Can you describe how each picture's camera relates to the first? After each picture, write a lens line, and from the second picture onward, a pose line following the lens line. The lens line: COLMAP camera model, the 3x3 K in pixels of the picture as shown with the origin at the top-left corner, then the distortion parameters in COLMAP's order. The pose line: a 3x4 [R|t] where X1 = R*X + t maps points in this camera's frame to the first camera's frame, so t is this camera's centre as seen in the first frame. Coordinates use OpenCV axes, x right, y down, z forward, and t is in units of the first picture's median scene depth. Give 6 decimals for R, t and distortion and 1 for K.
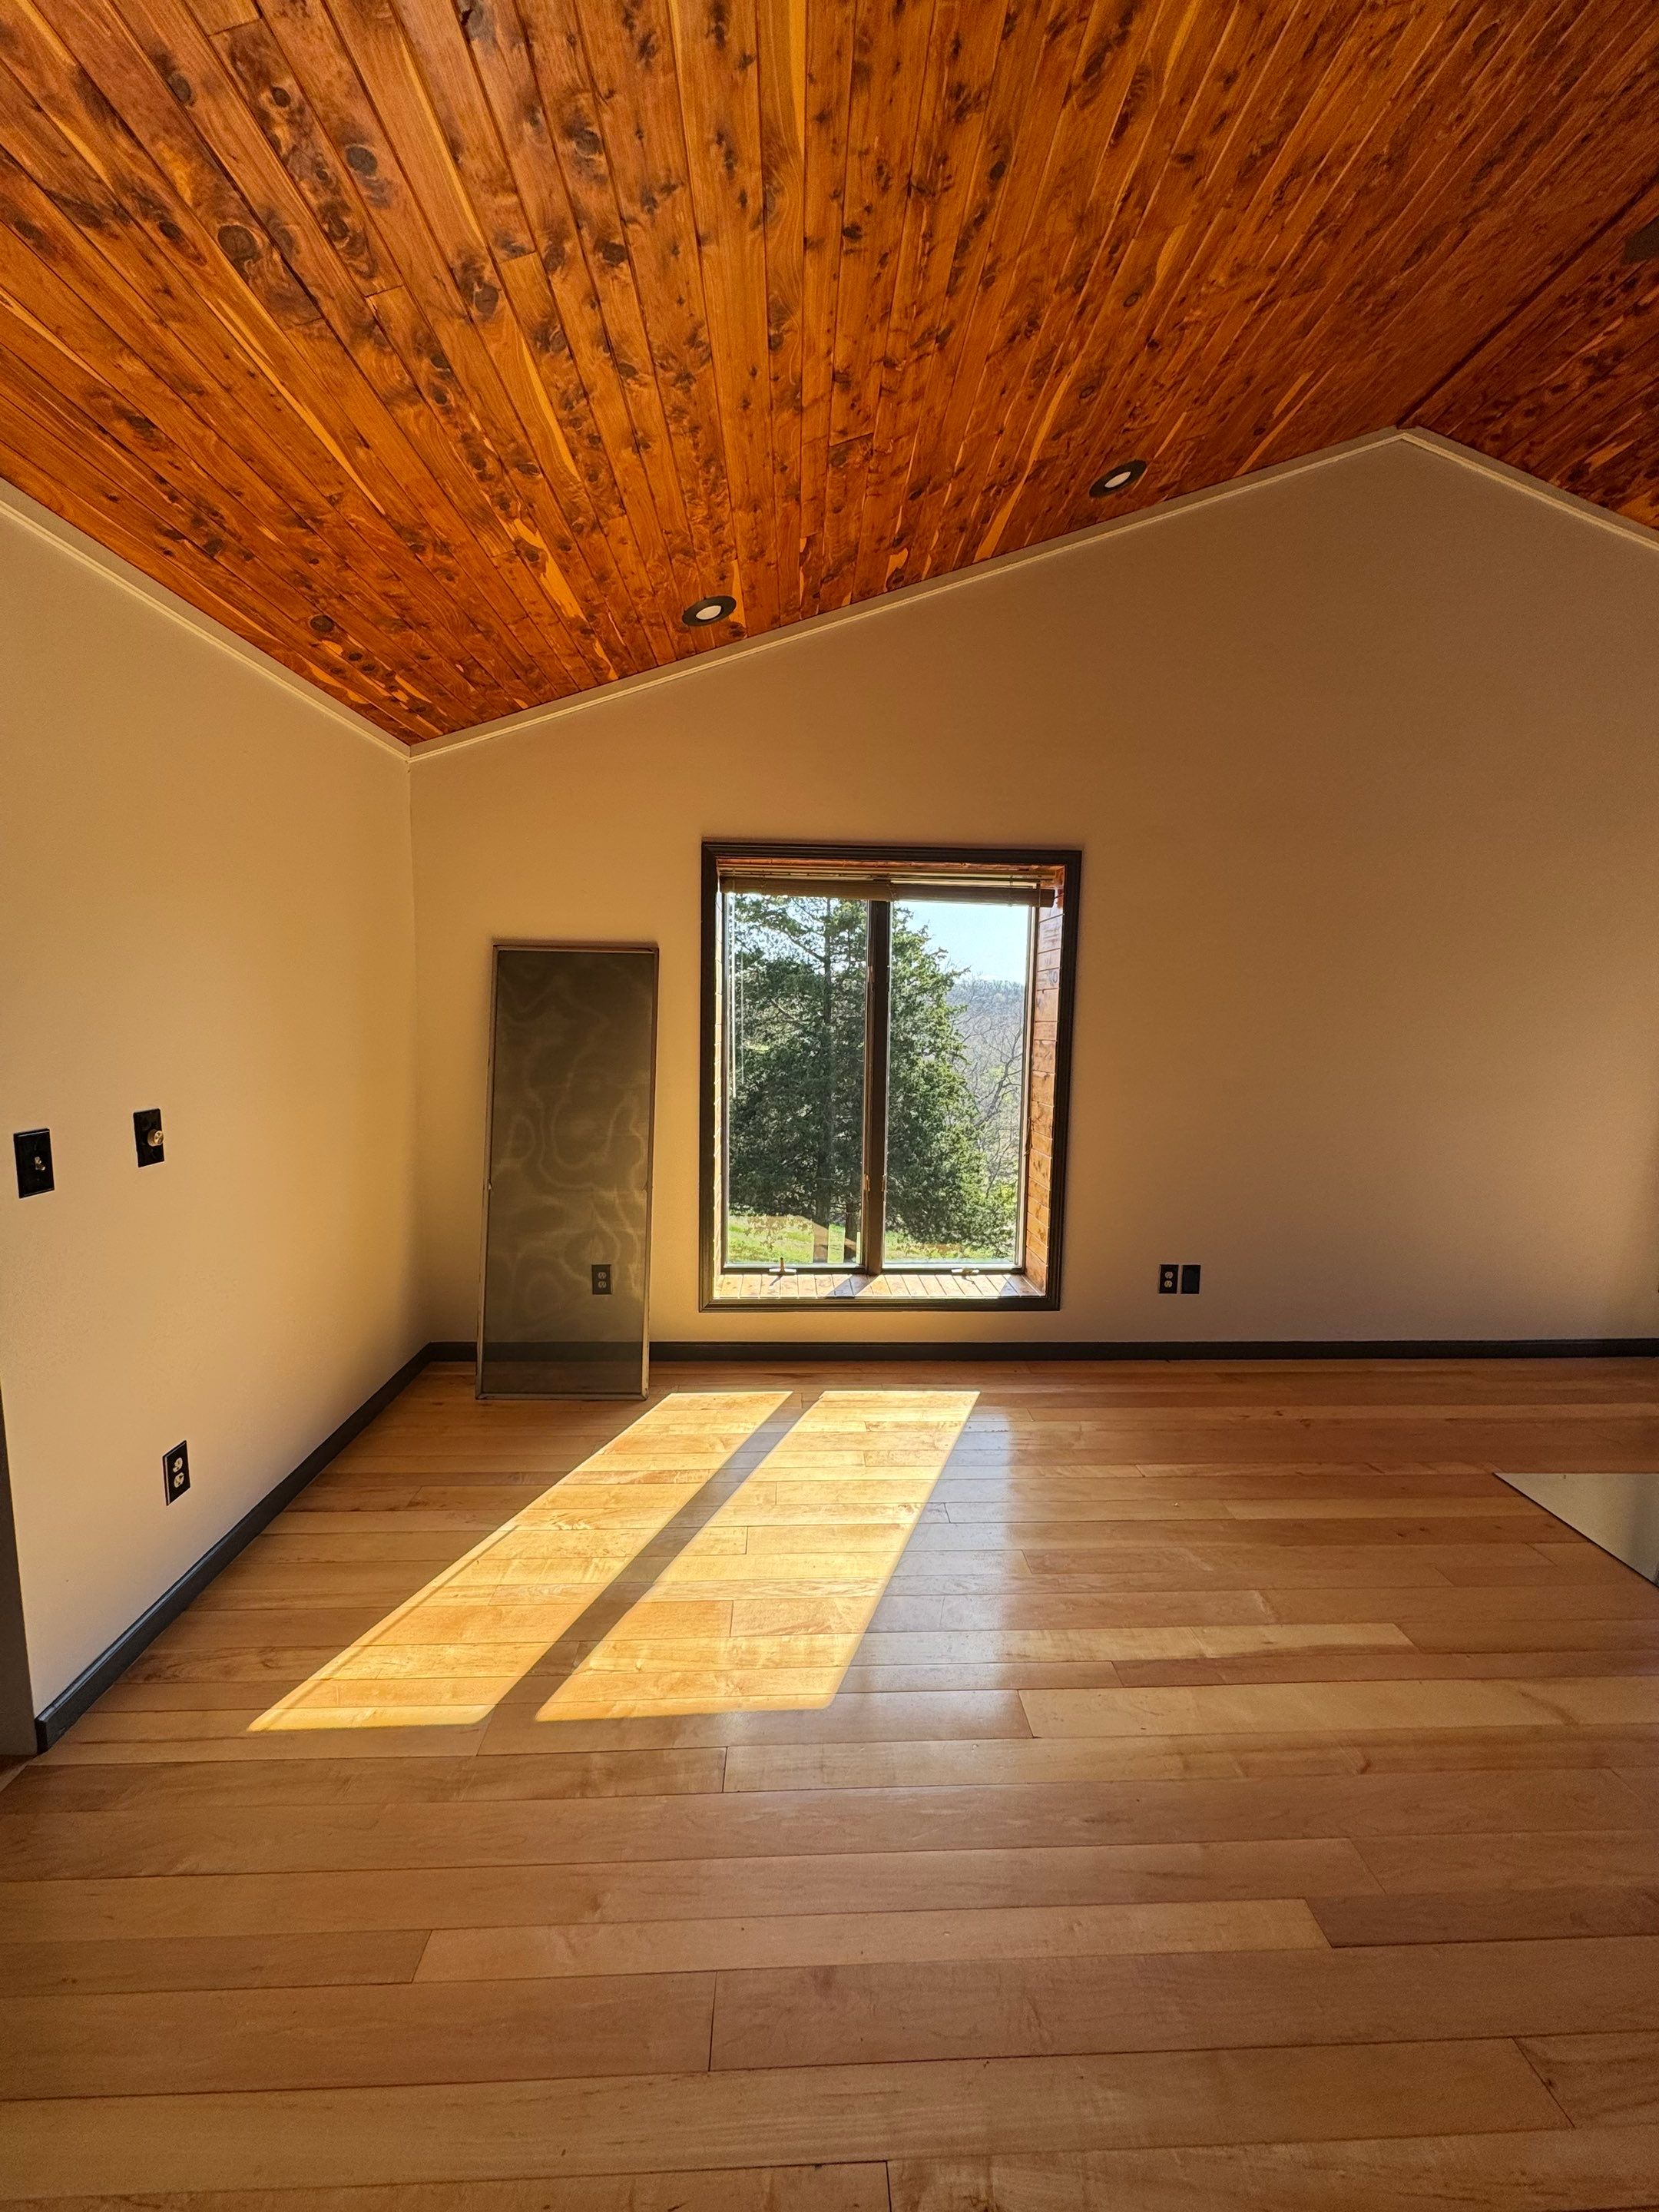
lens RADIAL K [[877.5, 0, 829.5], [0, 877.5, 1106.0], [0, 0, 1]] dist [-0.006342, 0.000939]
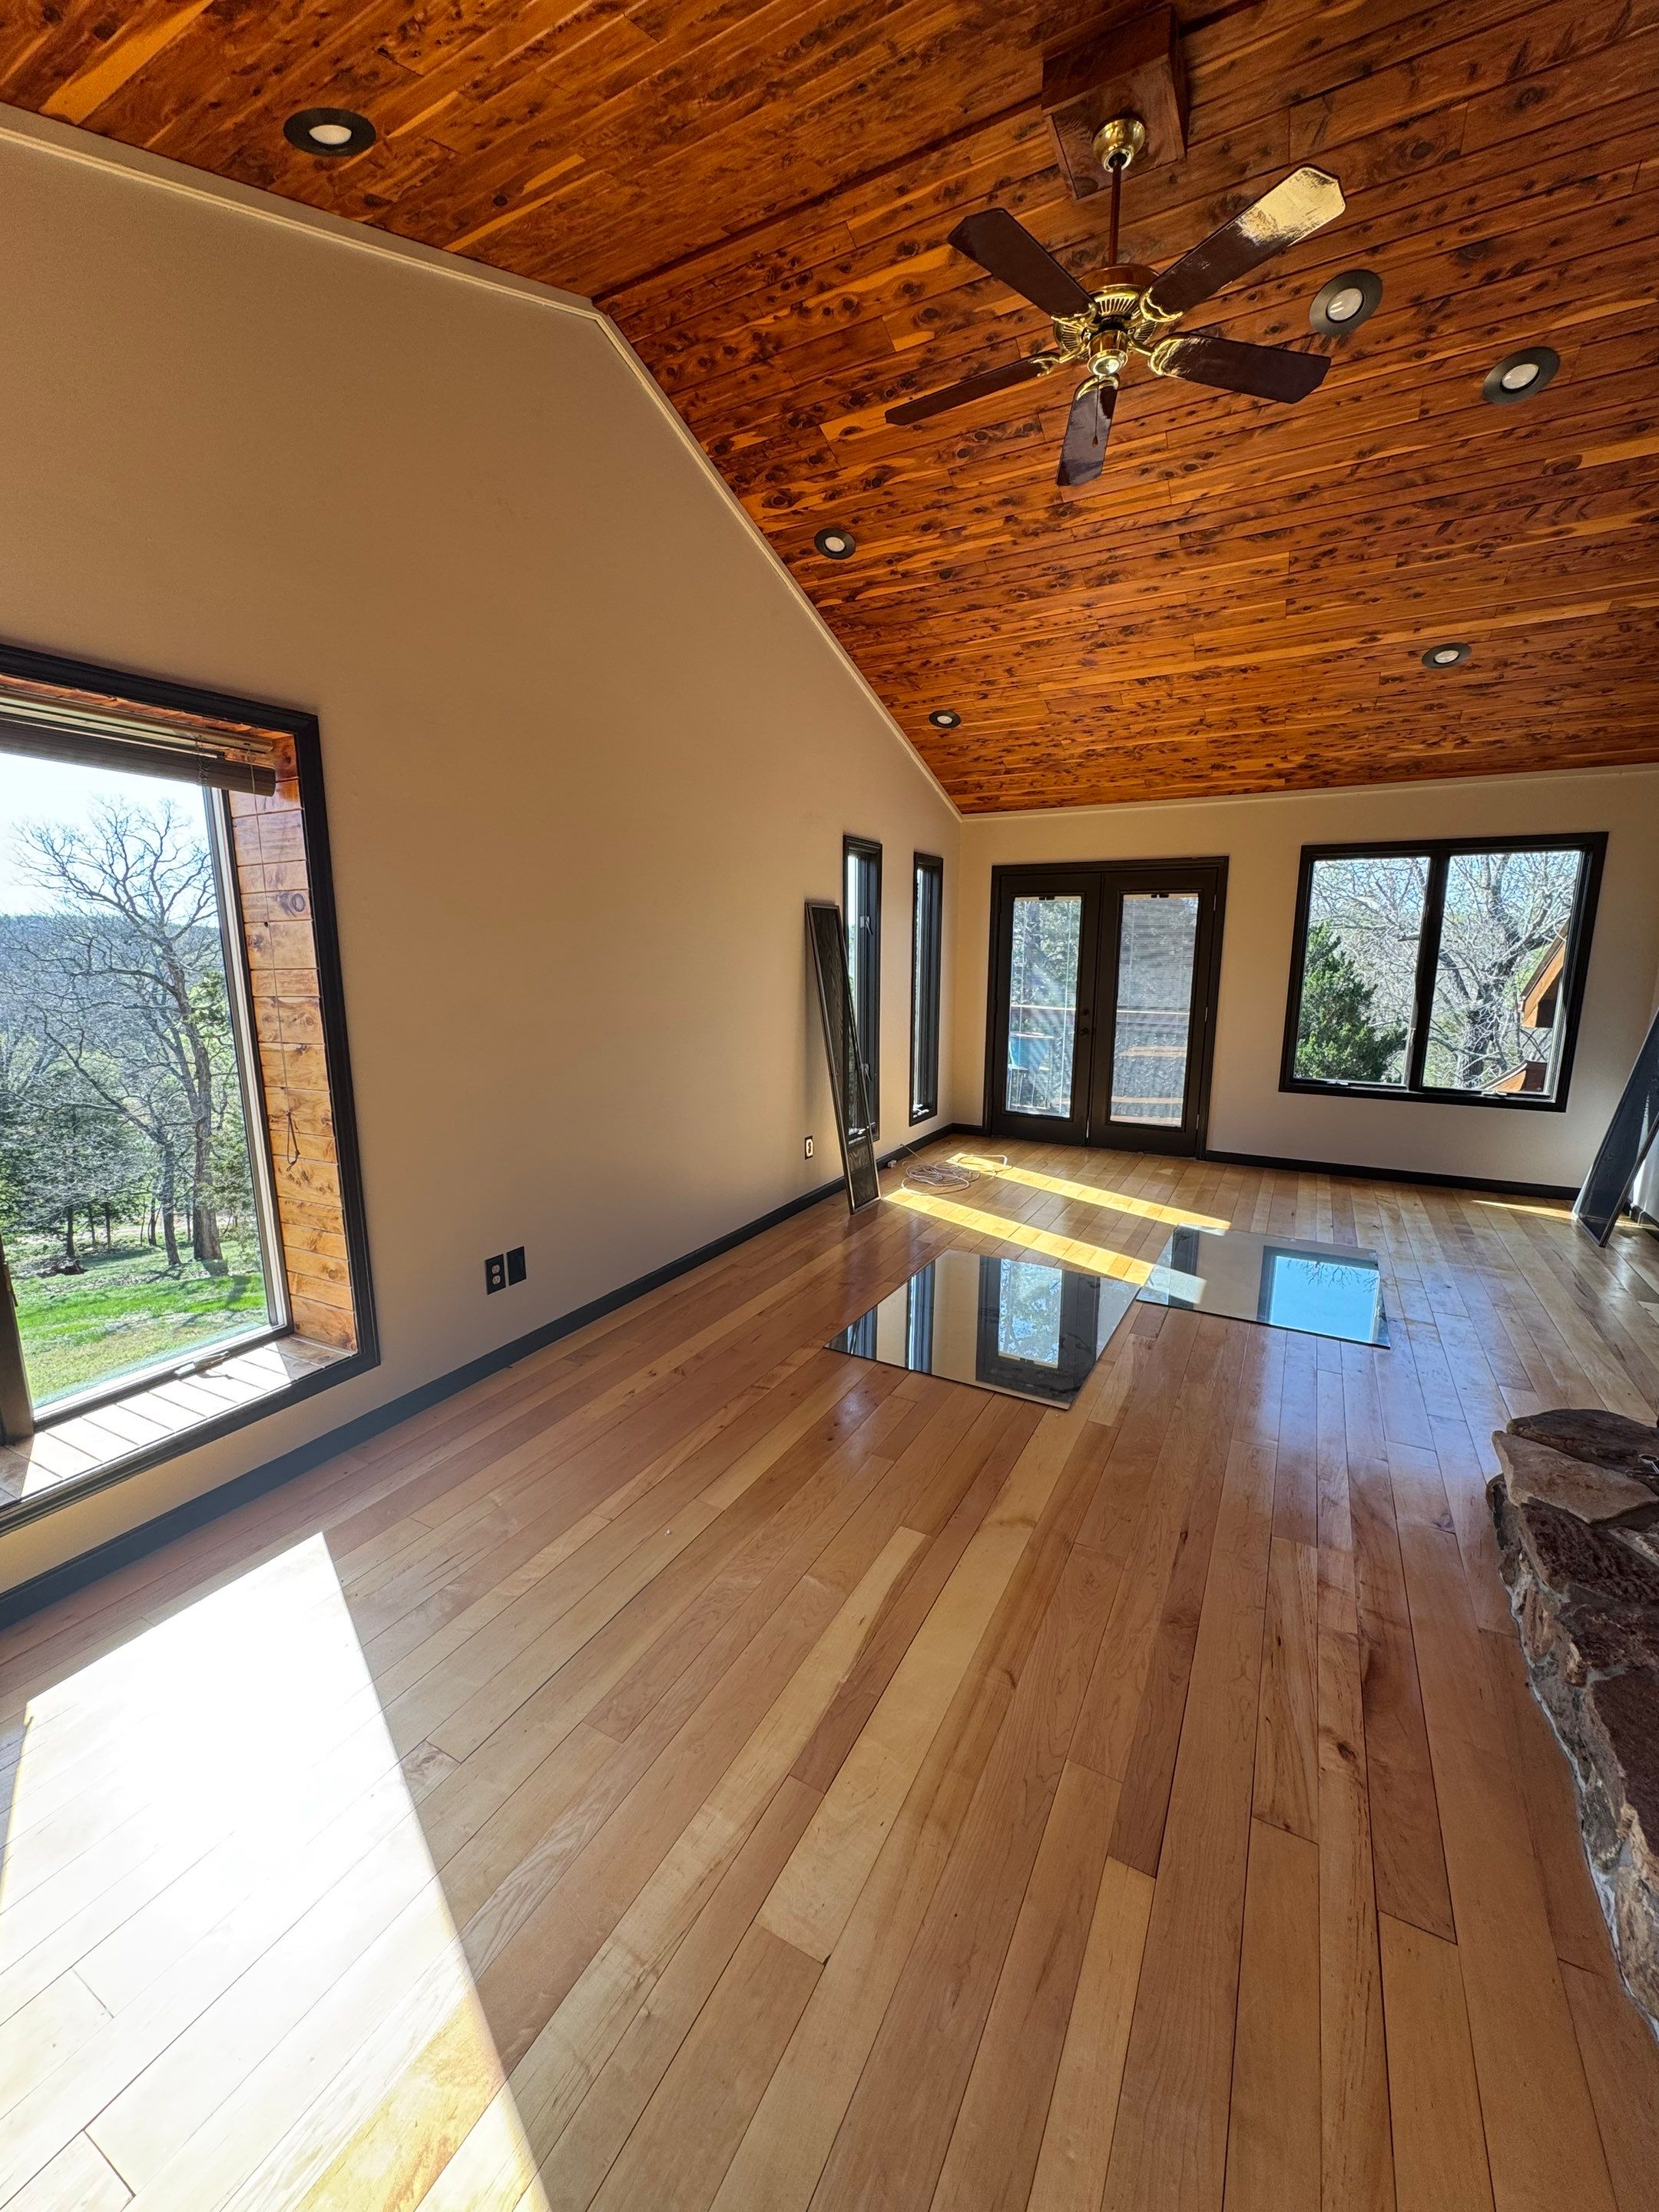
lens RADIAL K [[877.5, 0, 829.5], [0, 877.5, 1106.0], [0, 0, 1]] dist [-0.006342, 0.000939]
pose [[0.514295, -0.169635, 0.840669, -0.136845], [0.104982, 0.985323, 0.134600, -0.042962], [-0.851164, 0.019031, 0.524555, 0.321641]]
